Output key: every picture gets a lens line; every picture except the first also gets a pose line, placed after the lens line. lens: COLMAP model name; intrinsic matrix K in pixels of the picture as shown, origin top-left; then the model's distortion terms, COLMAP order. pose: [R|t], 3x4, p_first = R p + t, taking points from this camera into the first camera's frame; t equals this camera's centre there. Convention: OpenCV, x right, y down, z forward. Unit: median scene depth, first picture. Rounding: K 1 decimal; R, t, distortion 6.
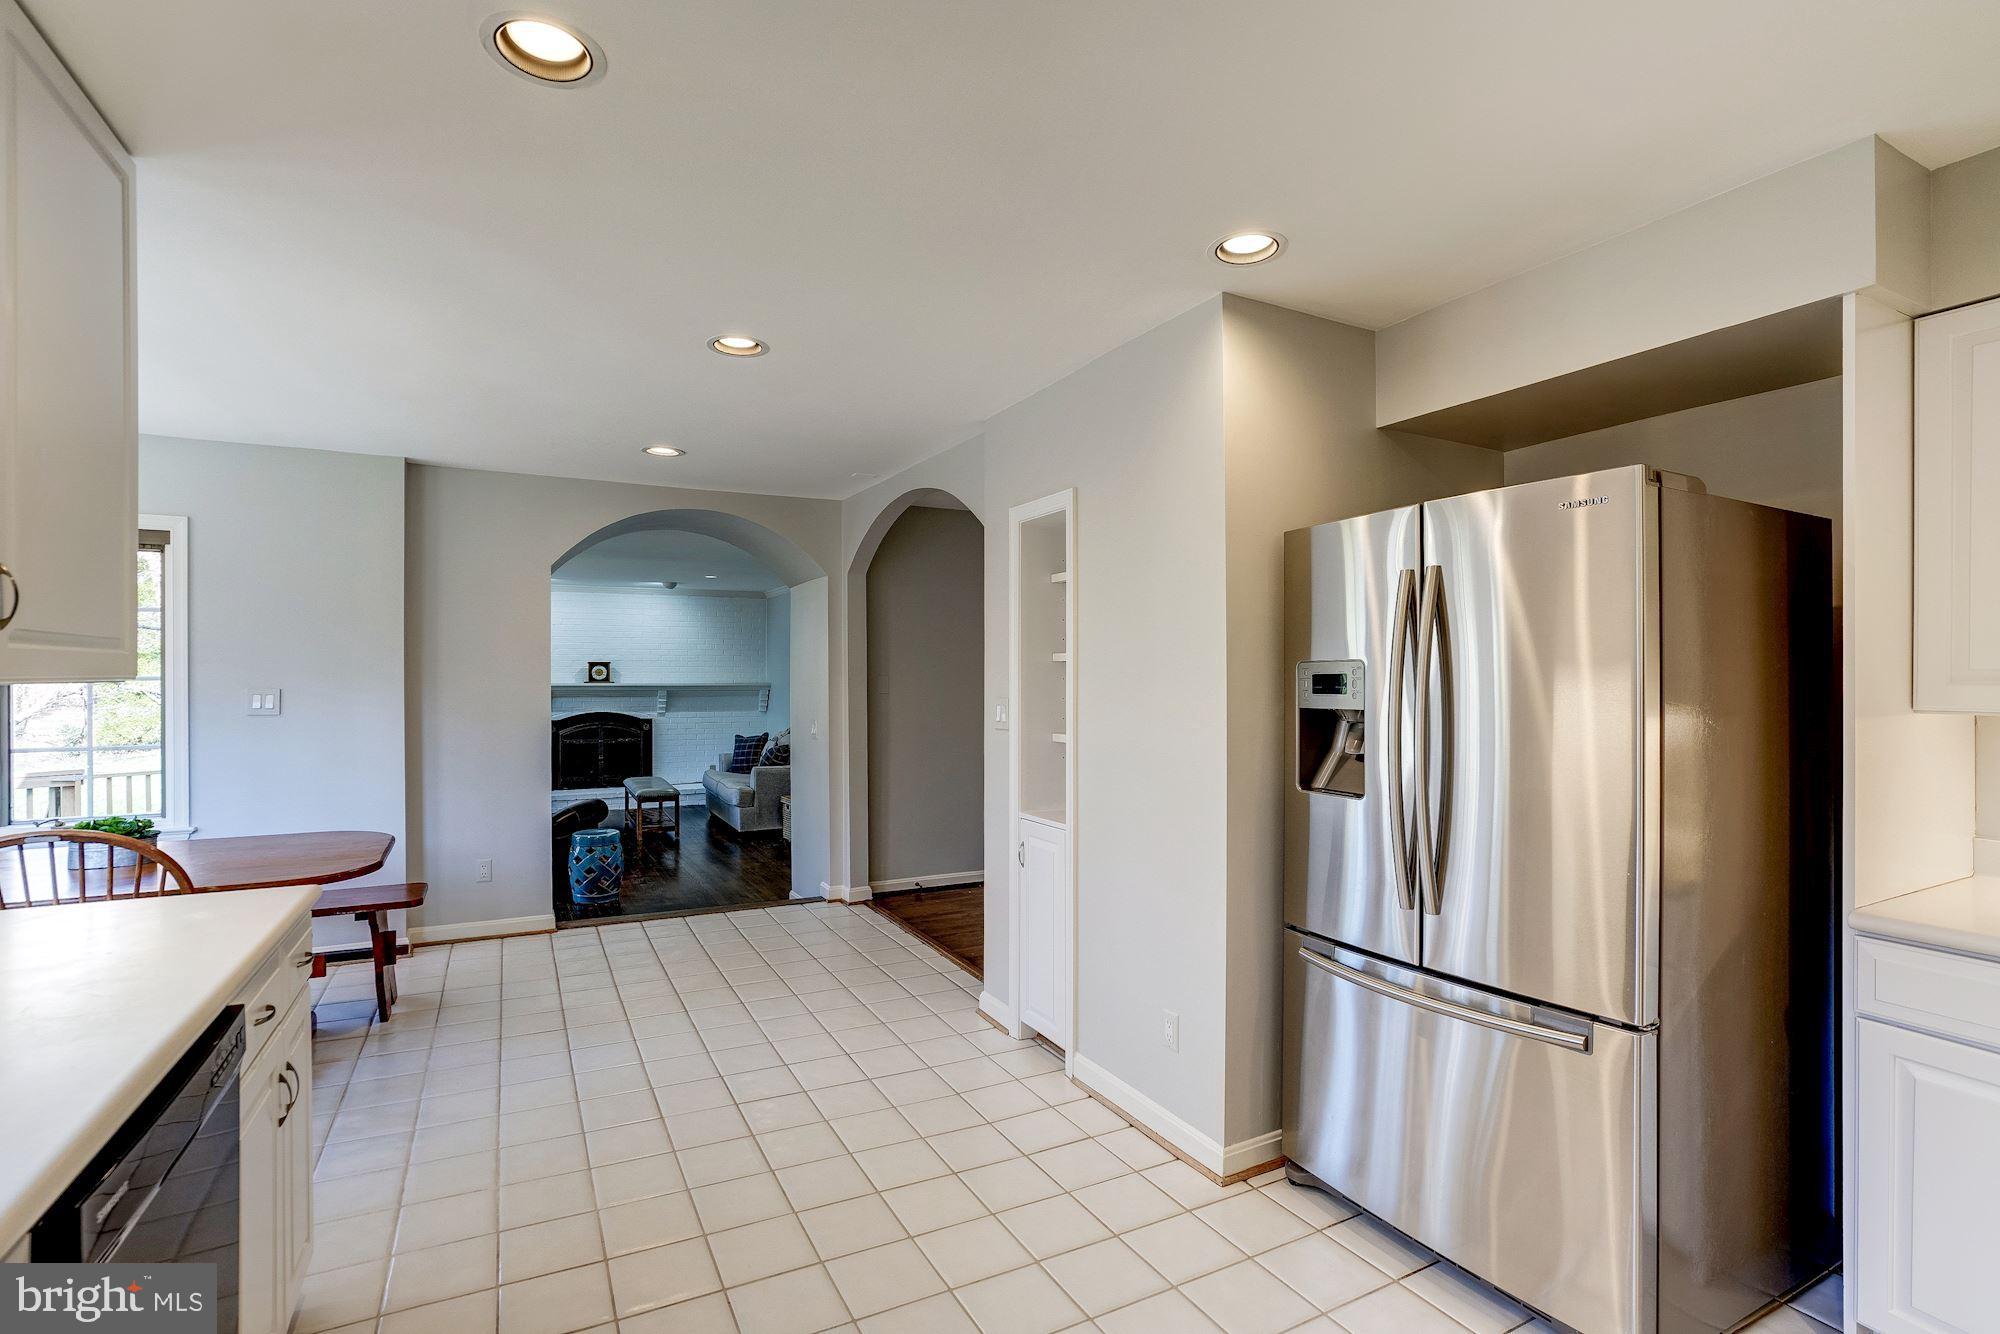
lens RADIAL K [[930.0, 0, 1013.3], [0, 930.0, 674.3], [0, 0, 1]] dist [-0.022777, 0.001519]
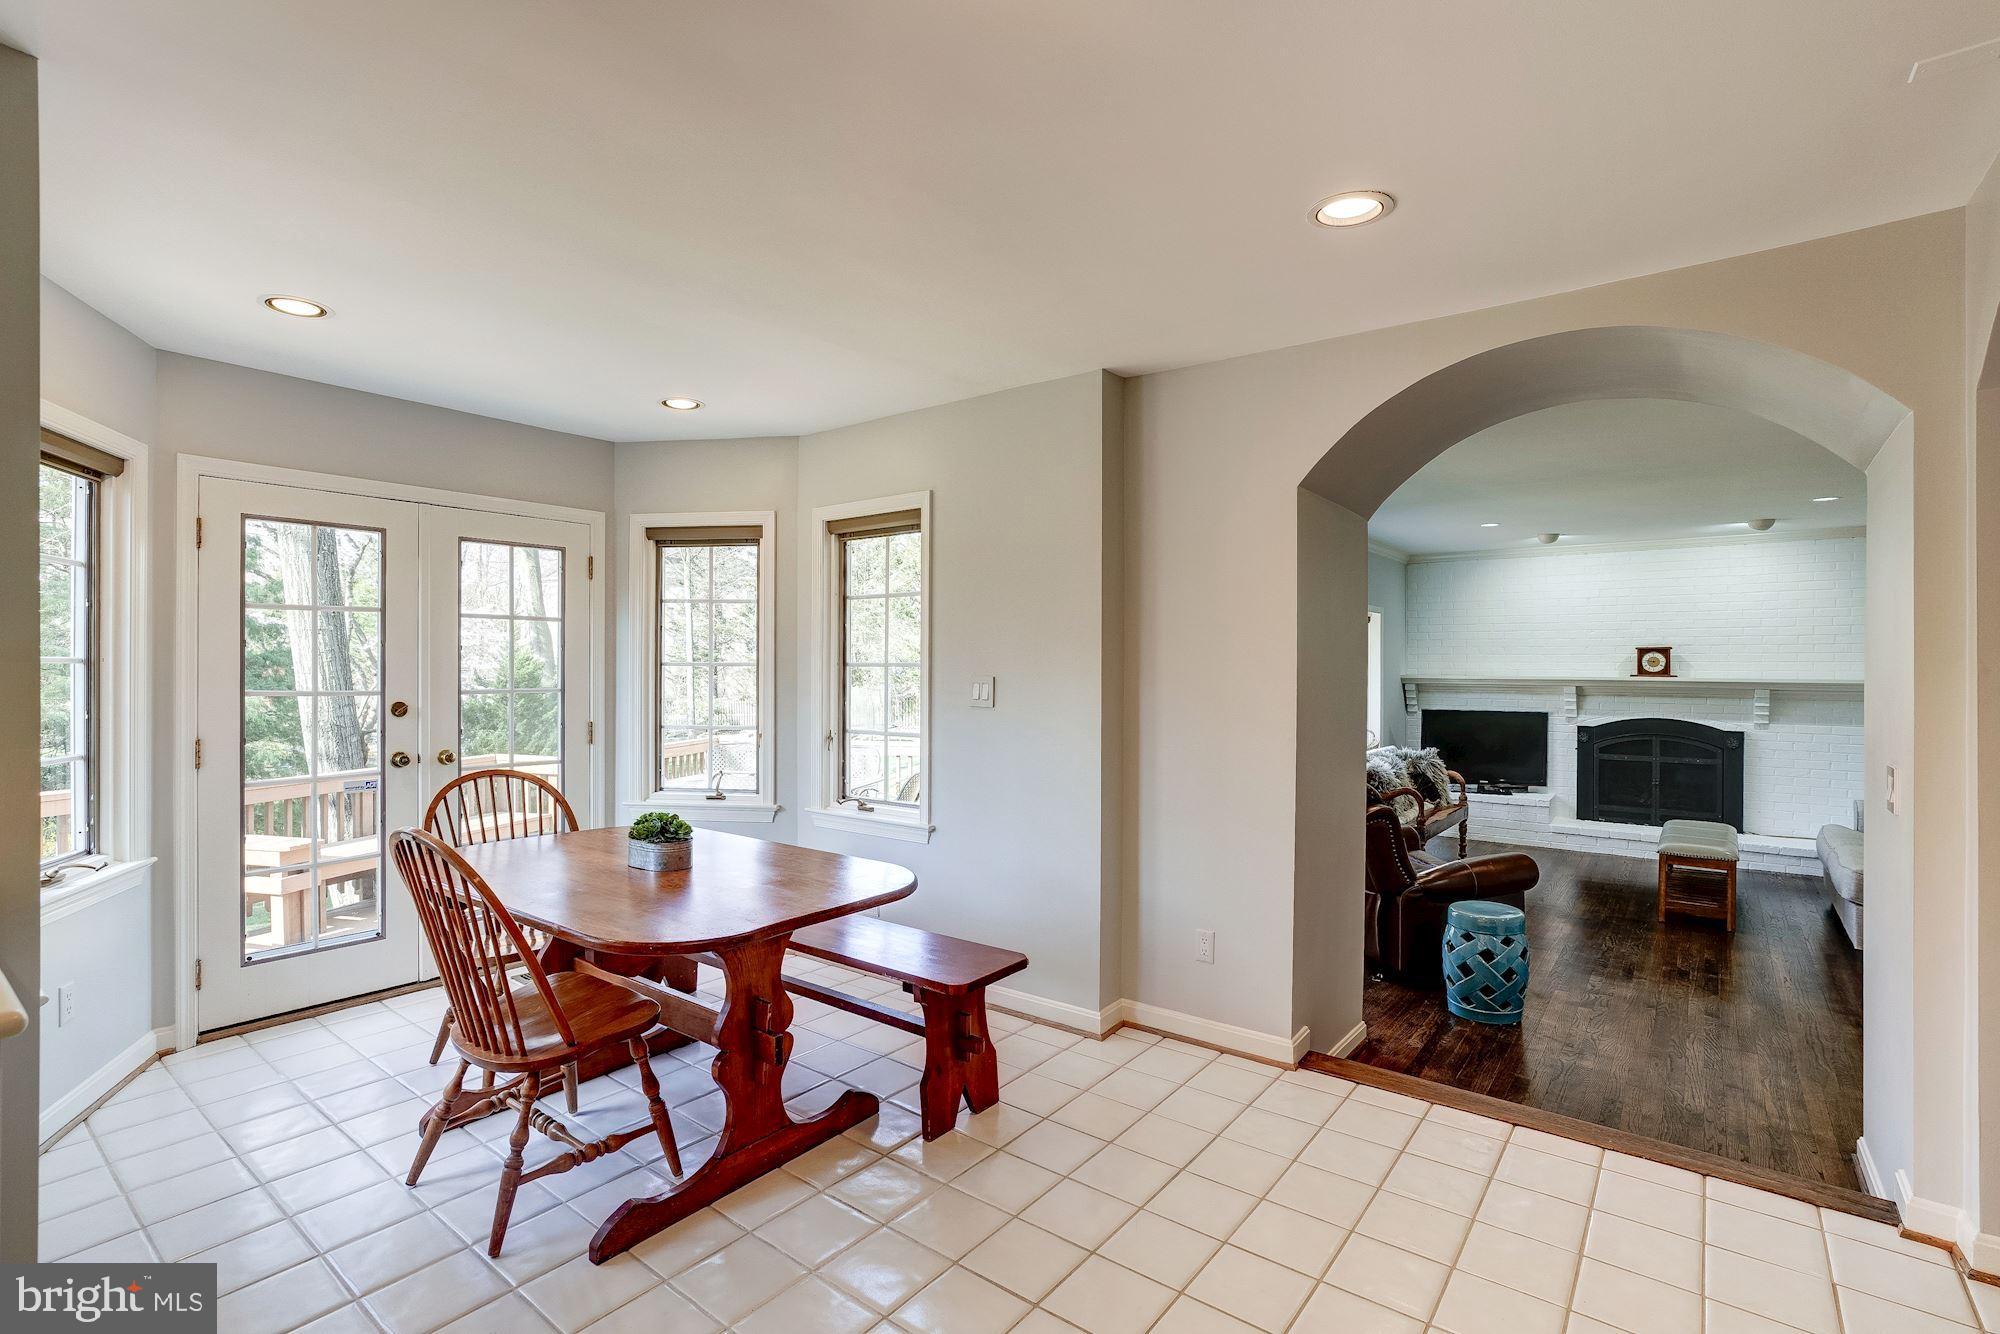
lens RADIAL K [[930.0, 0, 1003.2], [0, 930.0, 666.7], [0, 0, 1]] dist [-0.022777, 0.001519]
pose [[0.402739, 0.003914, -0.915306, -0.001627], [-0.003660, 0.999990, 0.002665, 0.001665], [0.915307, 0.002277, 0.402750, 0.258948]]
